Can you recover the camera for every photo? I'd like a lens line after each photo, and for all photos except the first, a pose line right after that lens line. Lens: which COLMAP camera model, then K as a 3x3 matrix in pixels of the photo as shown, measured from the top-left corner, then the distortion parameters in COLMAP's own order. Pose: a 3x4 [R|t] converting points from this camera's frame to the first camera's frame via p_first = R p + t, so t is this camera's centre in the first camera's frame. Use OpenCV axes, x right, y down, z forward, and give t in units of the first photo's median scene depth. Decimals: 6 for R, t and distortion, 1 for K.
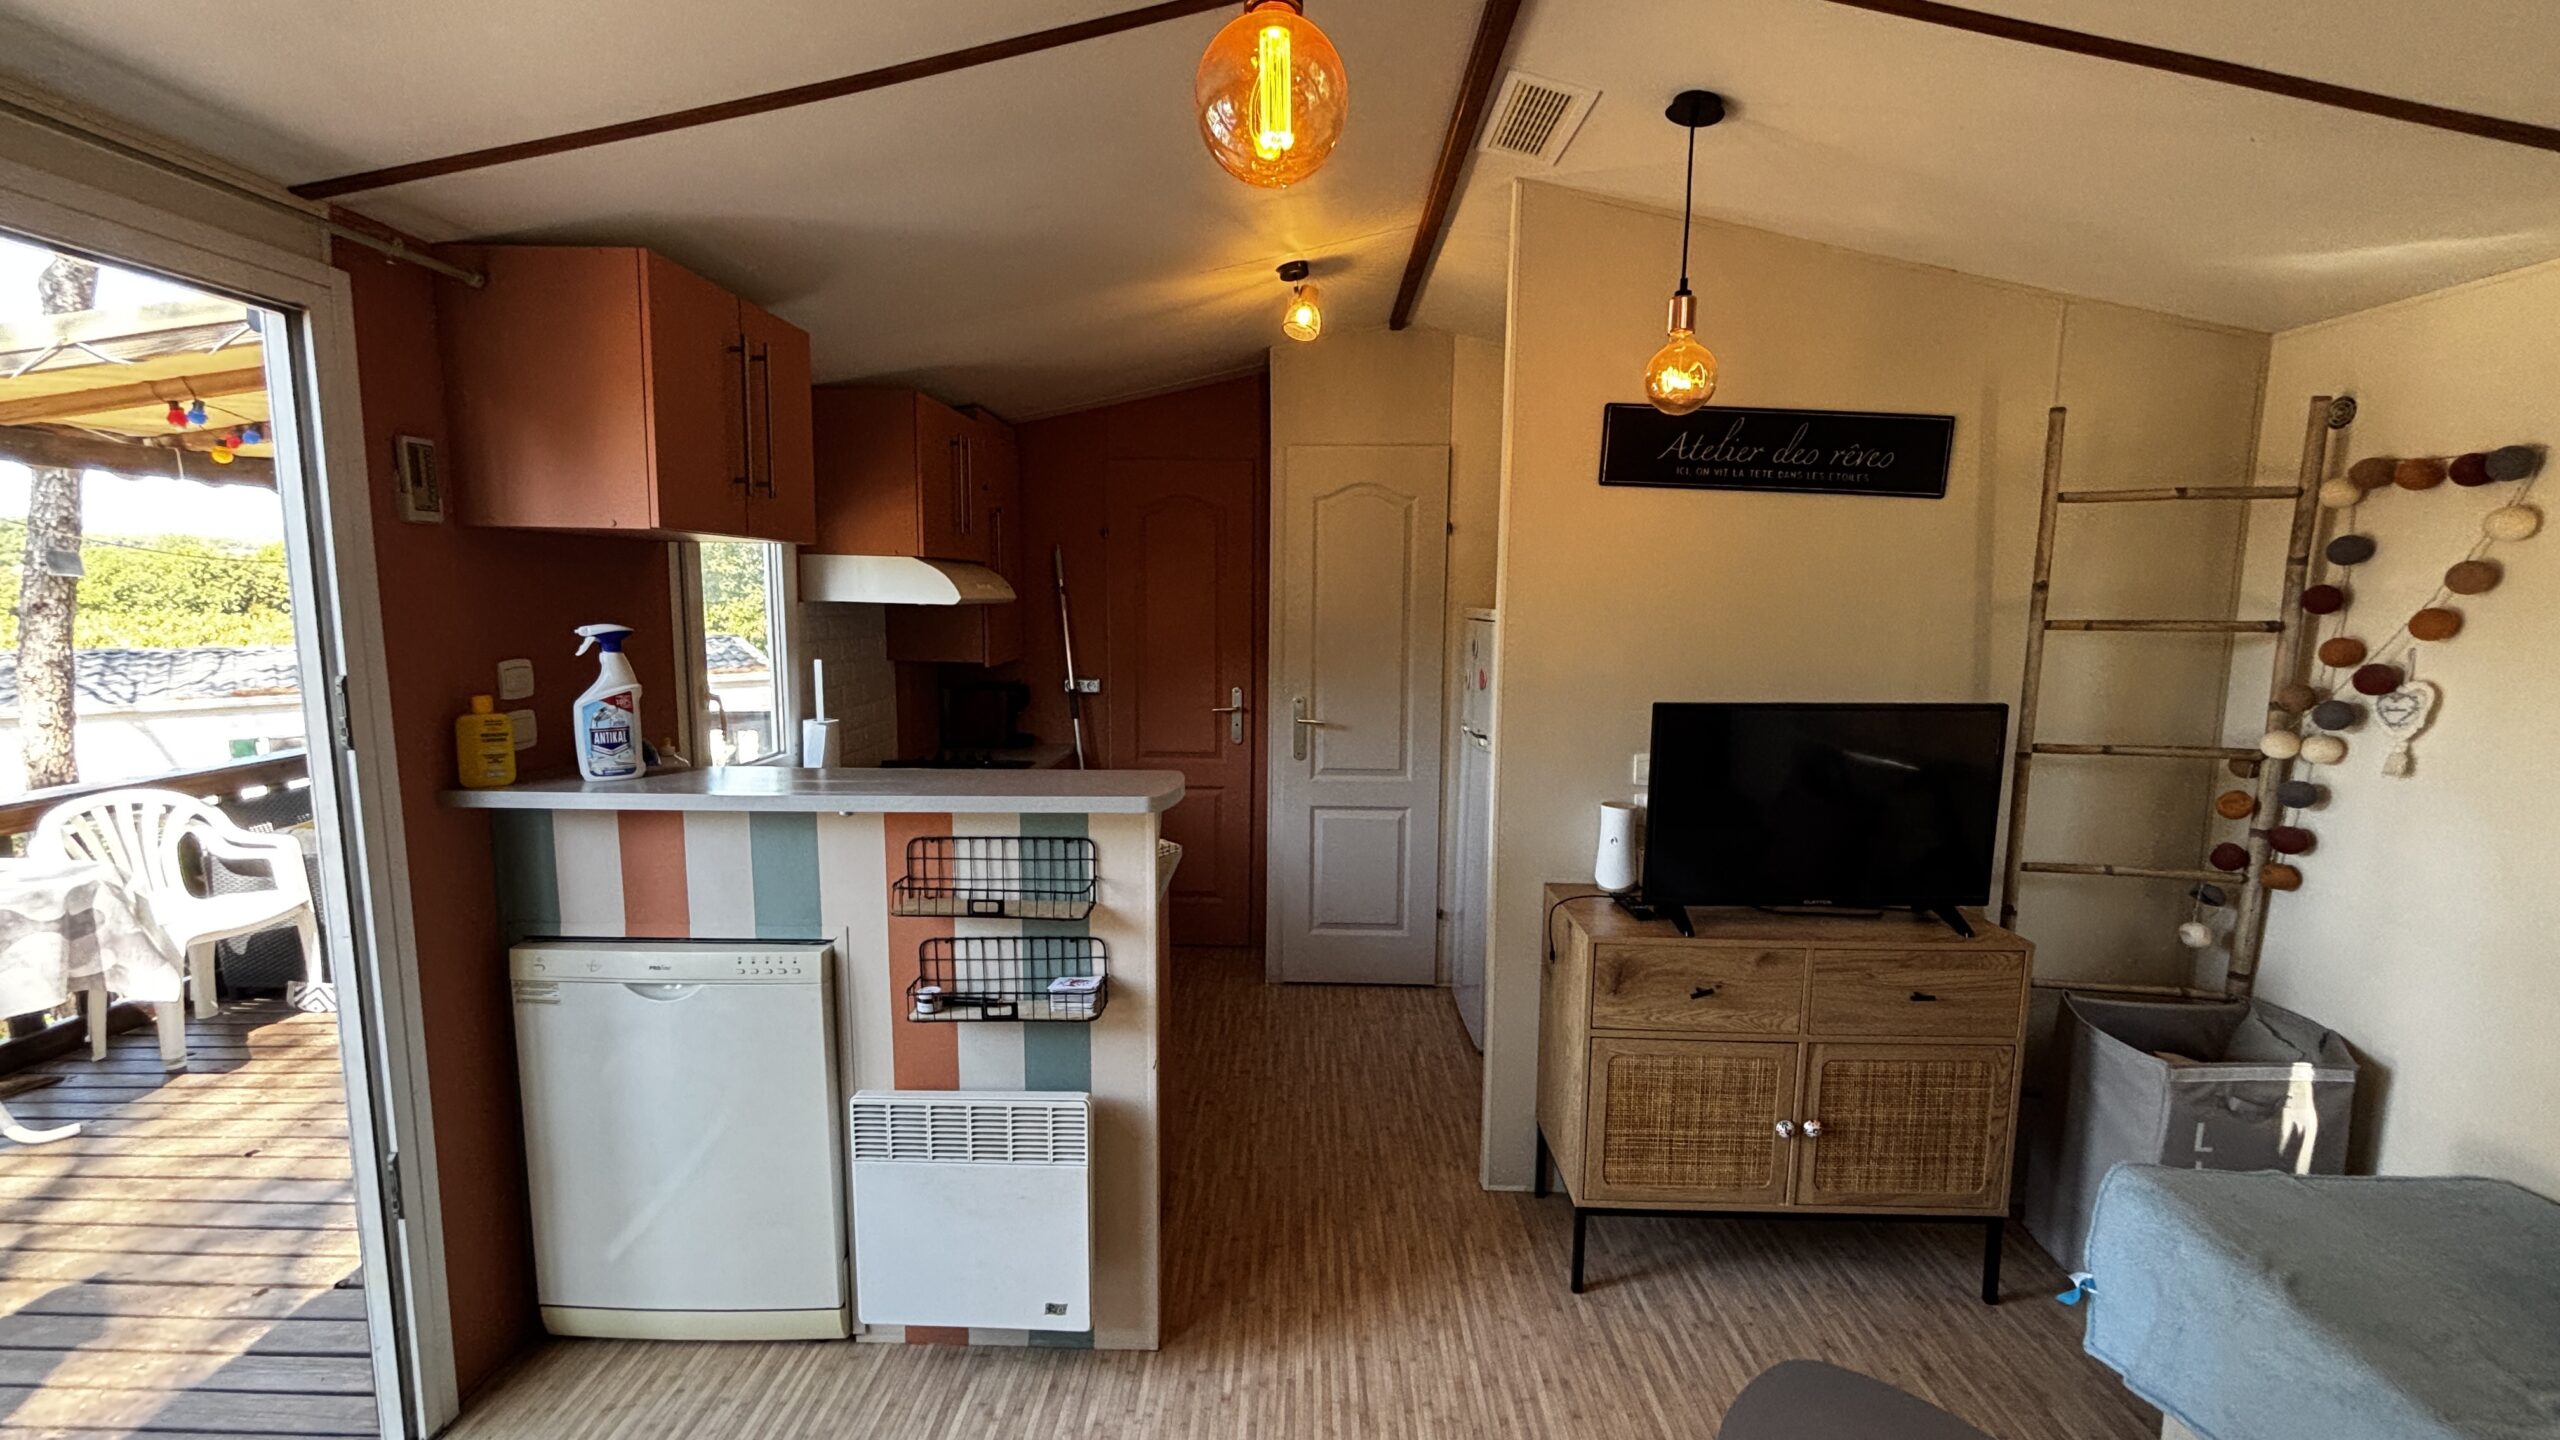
lens RADIAL K [[1055.1, 0, 1280.0], [0, 1055.1, 720.0], [0, 0, 1]] dist [-0.000943, -0.000041]
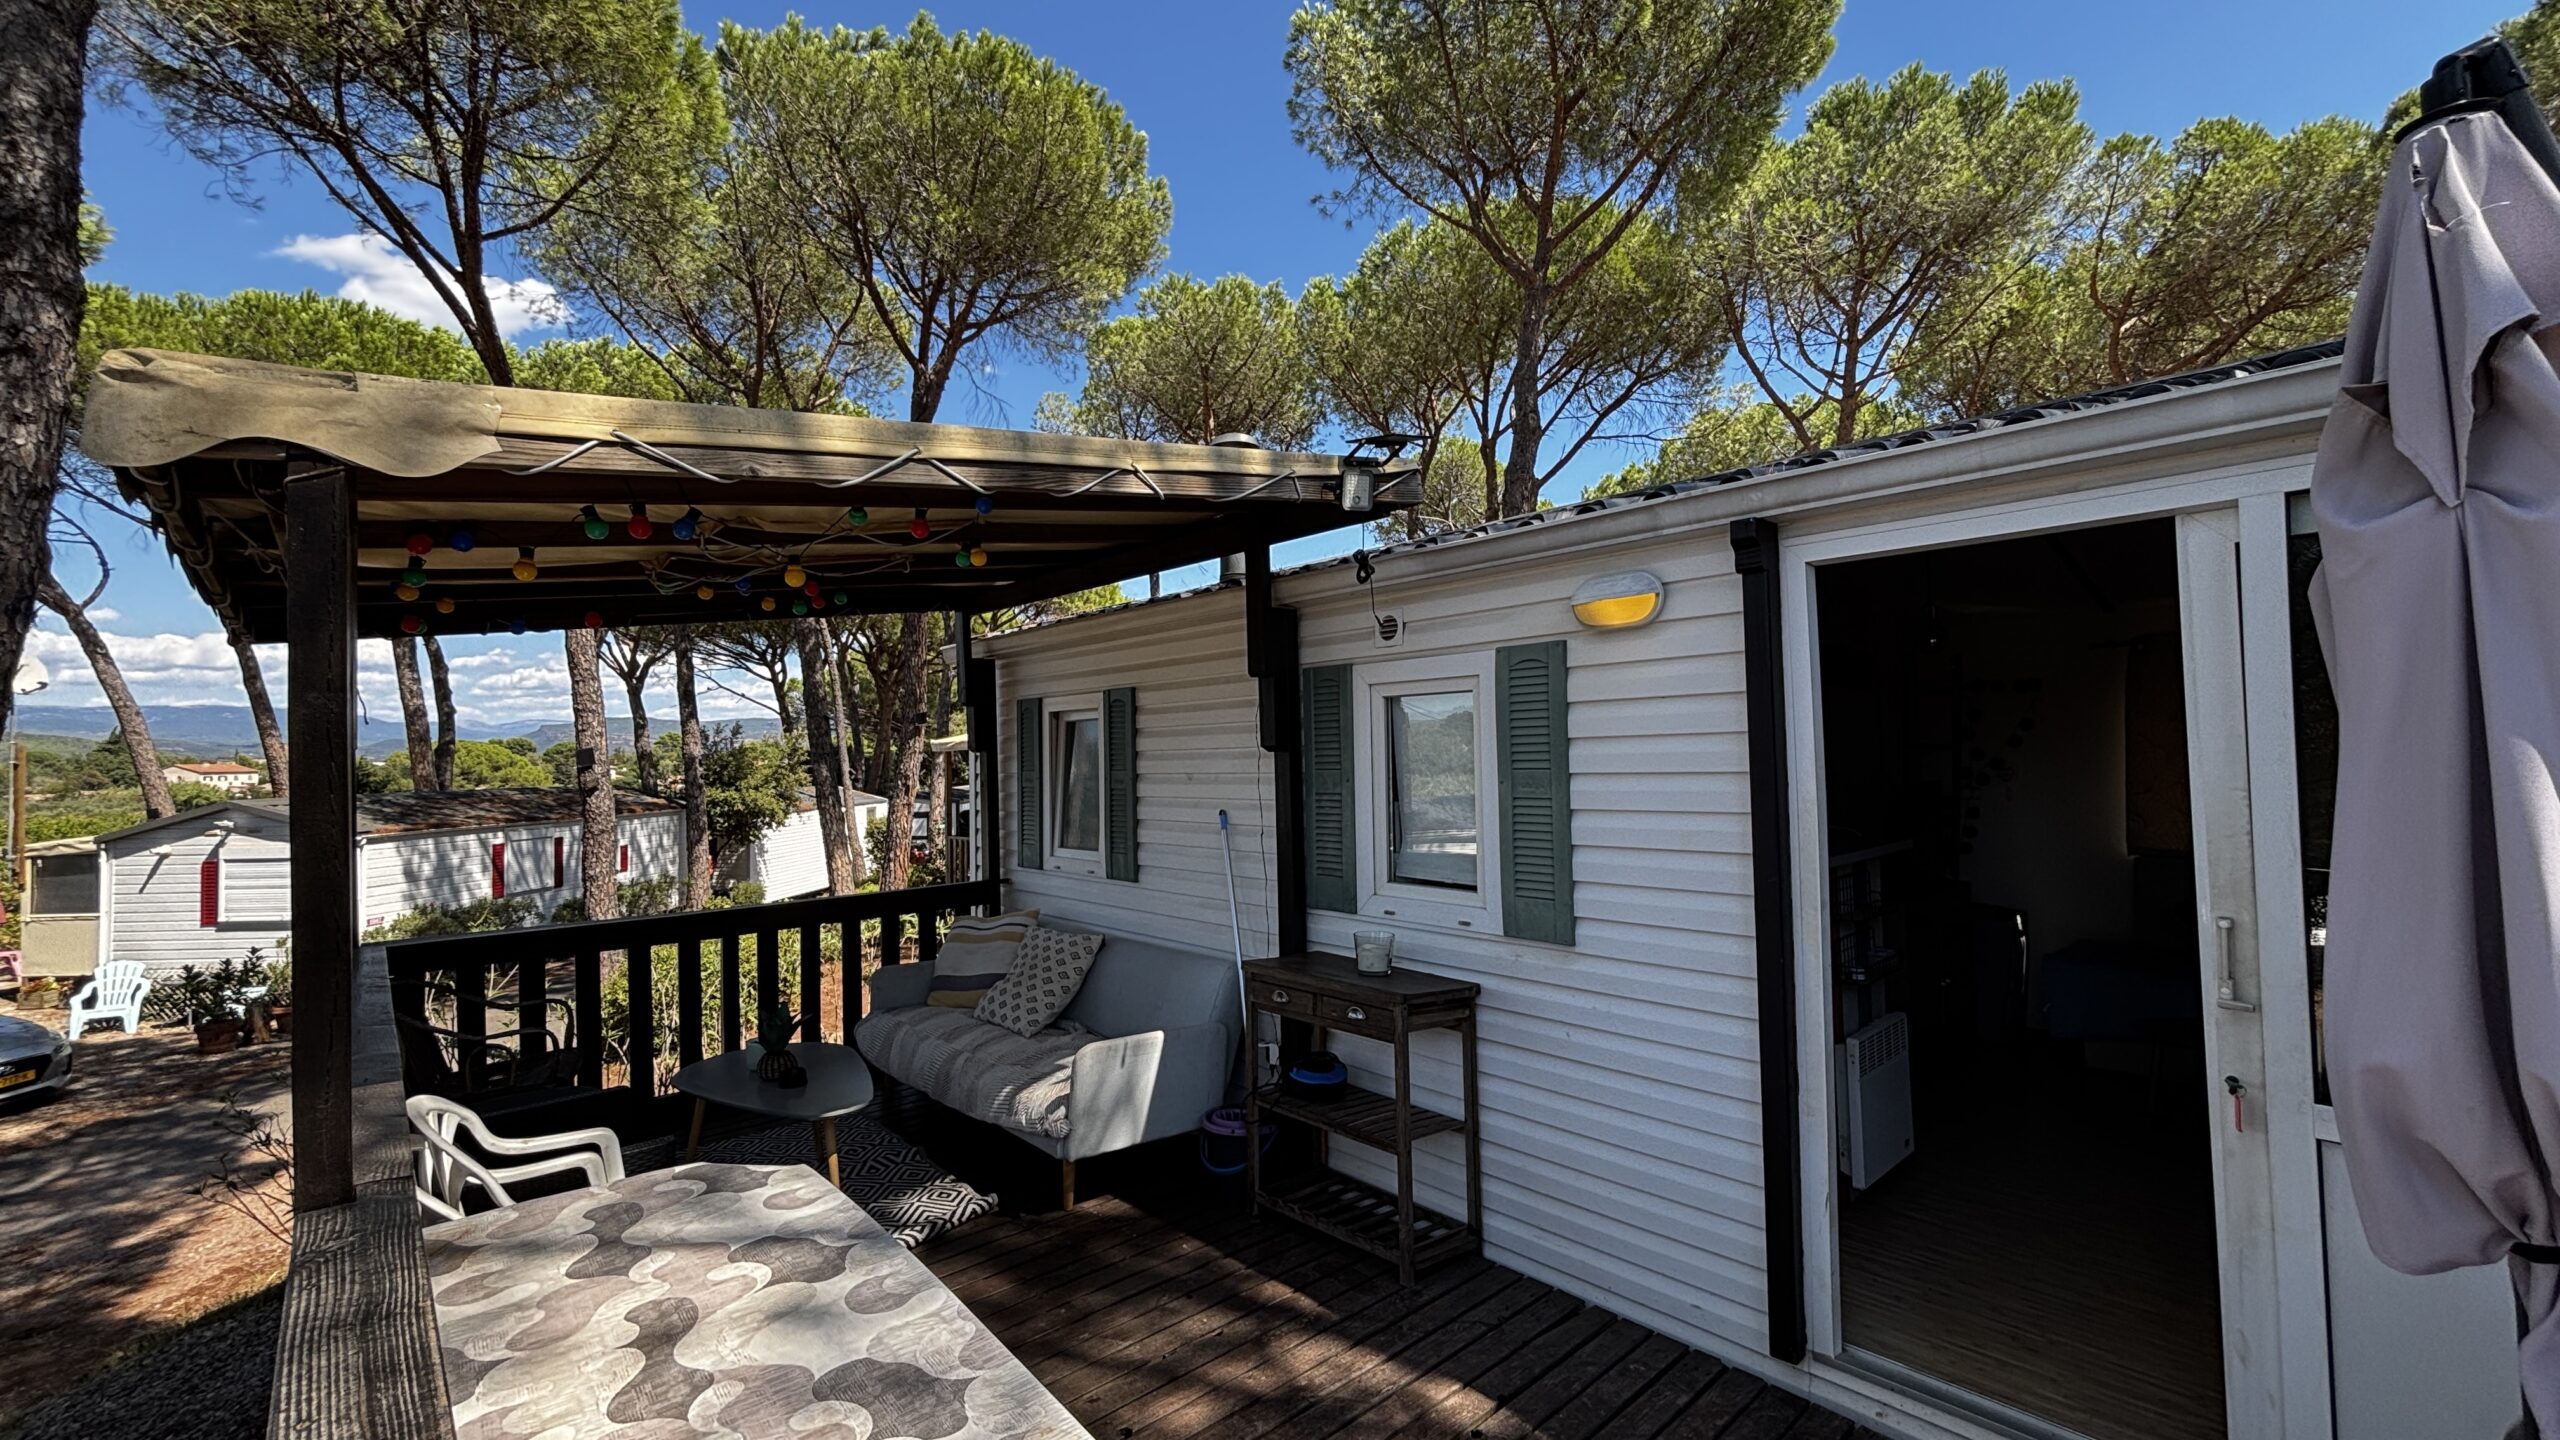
lens RADIAL K [[1040.6, 0, 1251.9], [0, 1040.6, 716.5], [0, 0, 1]] dist [0.019950, -0.000115]
pose [[0.741340, 0.004119, 0.671118, -1.829046], [0.104157, 0.987159, -0.121113, -0.027502], [-0.662999, 0.159688, 0.731391, 0.267844]]
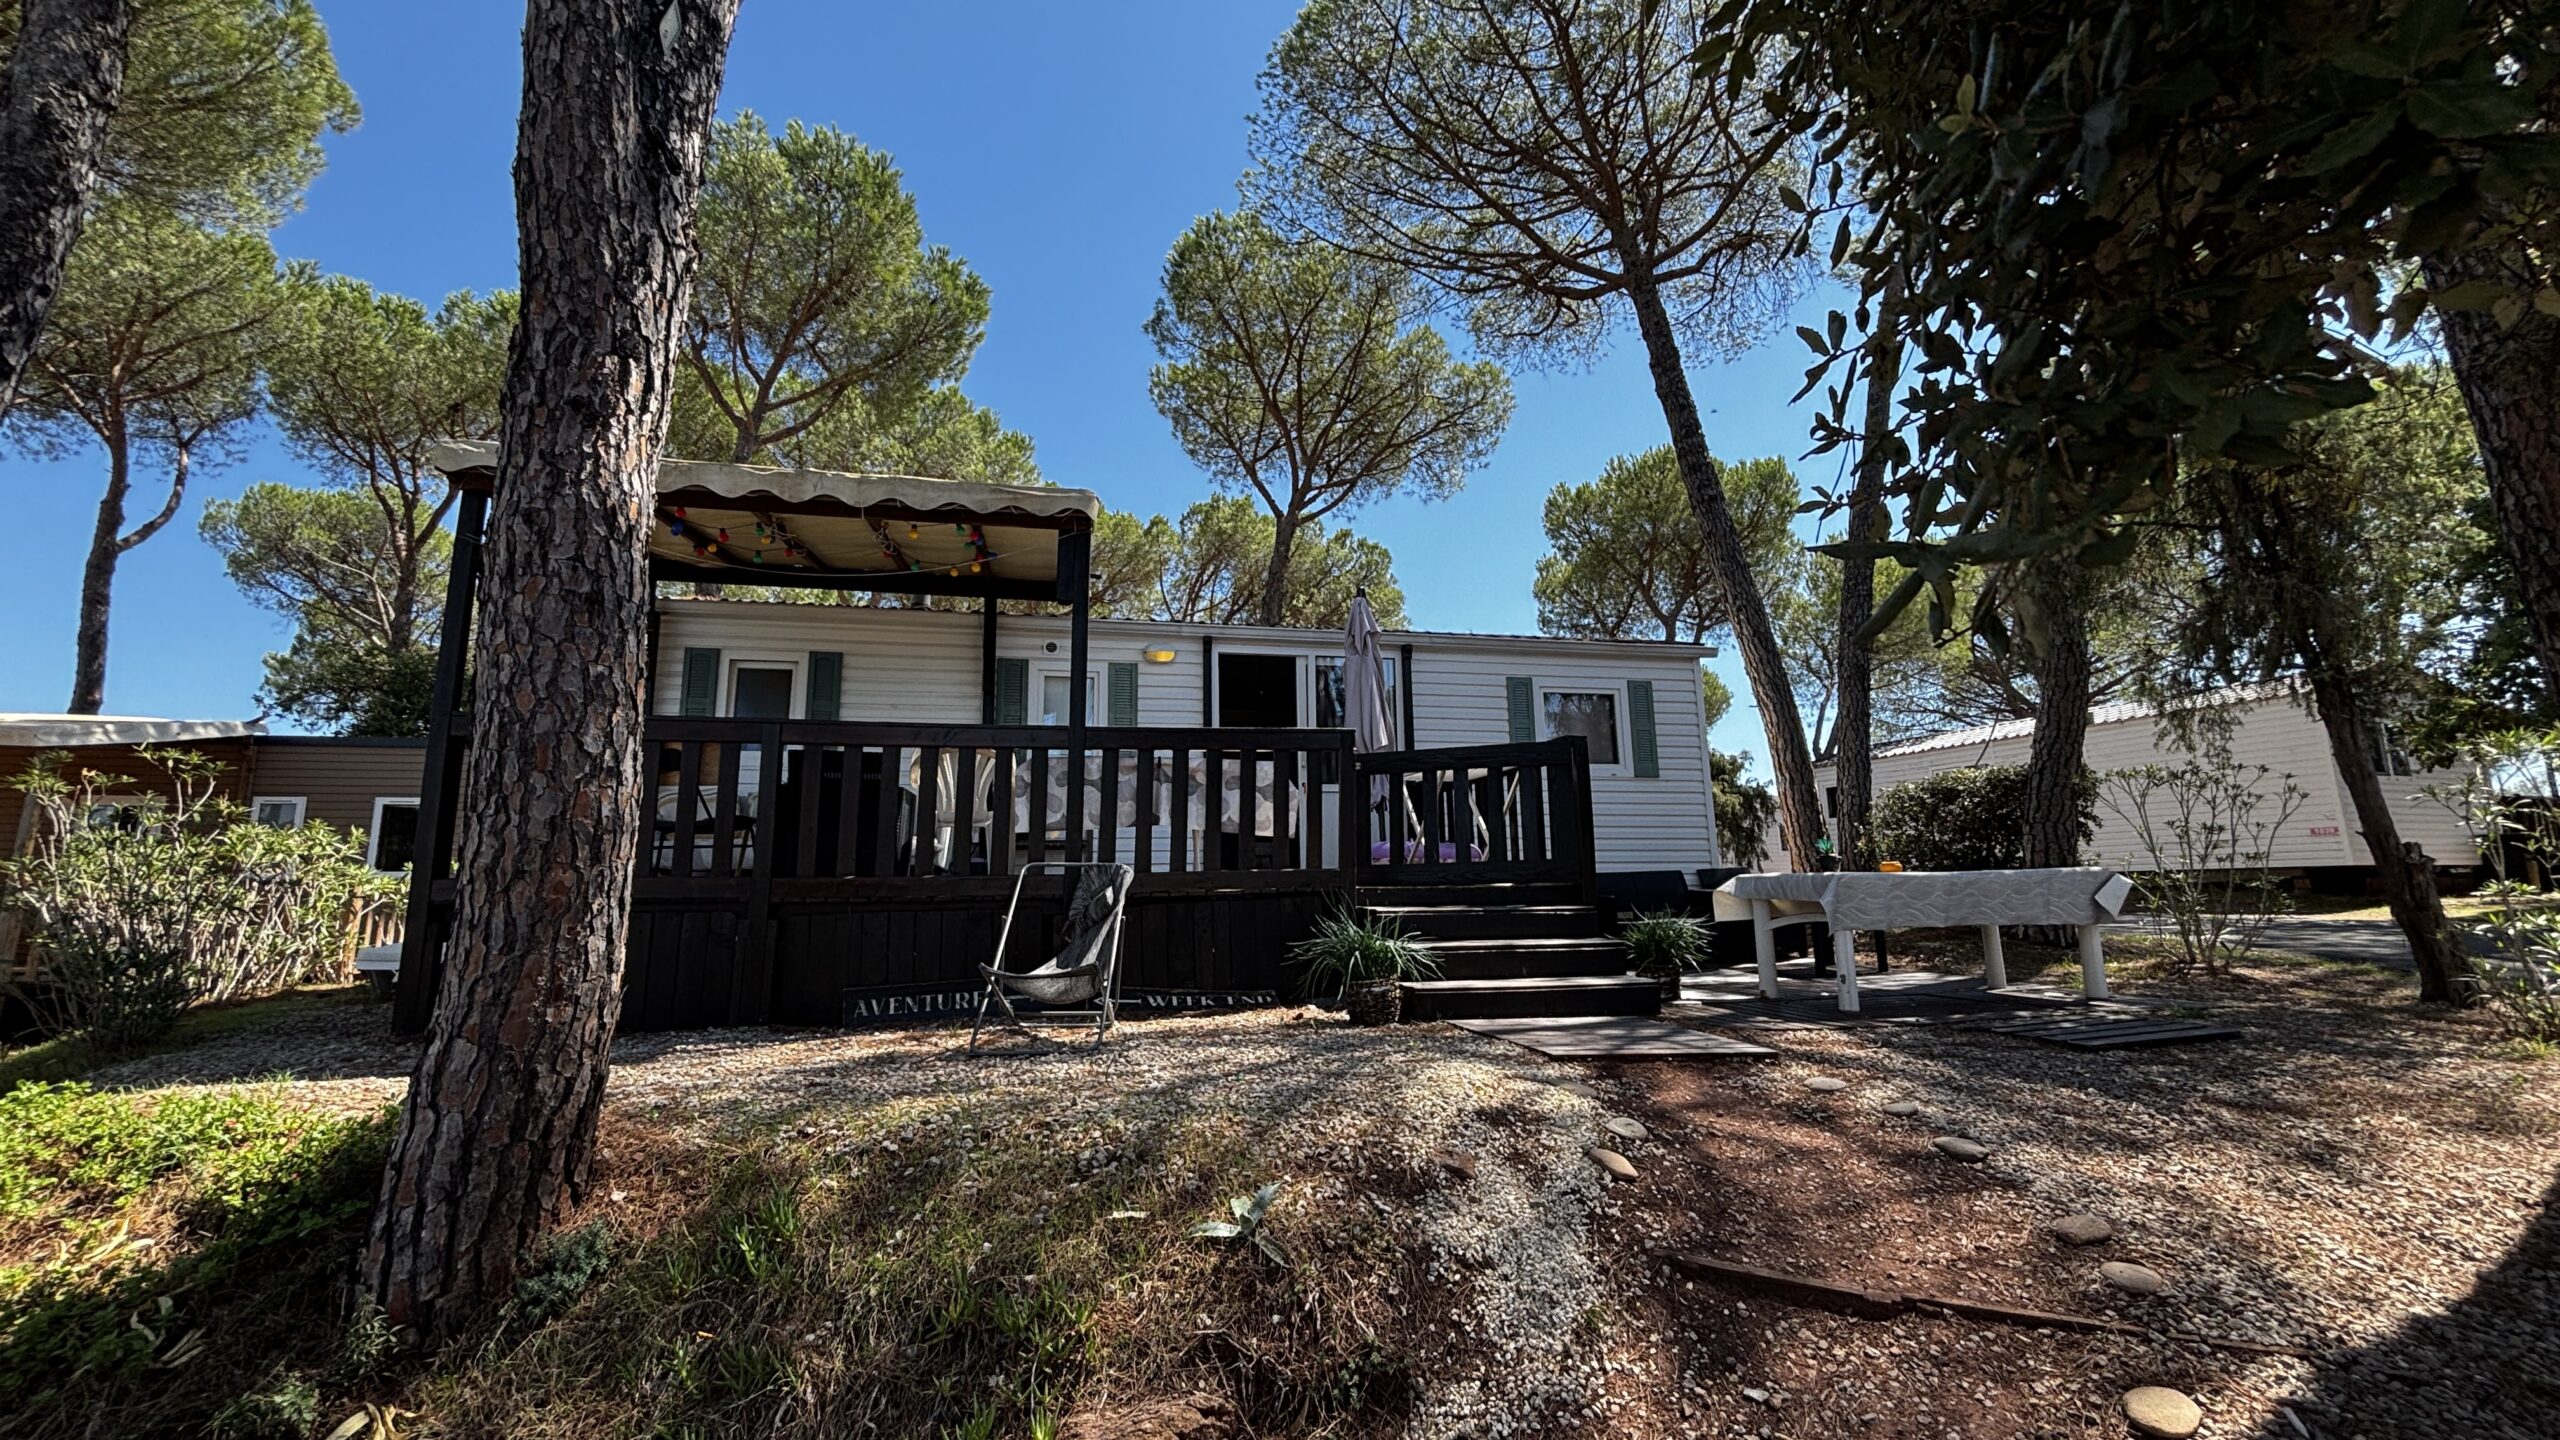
lens RADIAL K [[1034.8, 0, 1280.0], [0, 1034.8, 720.0], [0, 0, 1]] dist [0.002239, 0.000035]
pose [[-0.228388, 0.164015, 0.959655, -4.696296], [0.127771, 0.982231, -0.137466, 0.623915], [-0.965149, 0.091221, -0.245286, 1.586616]]
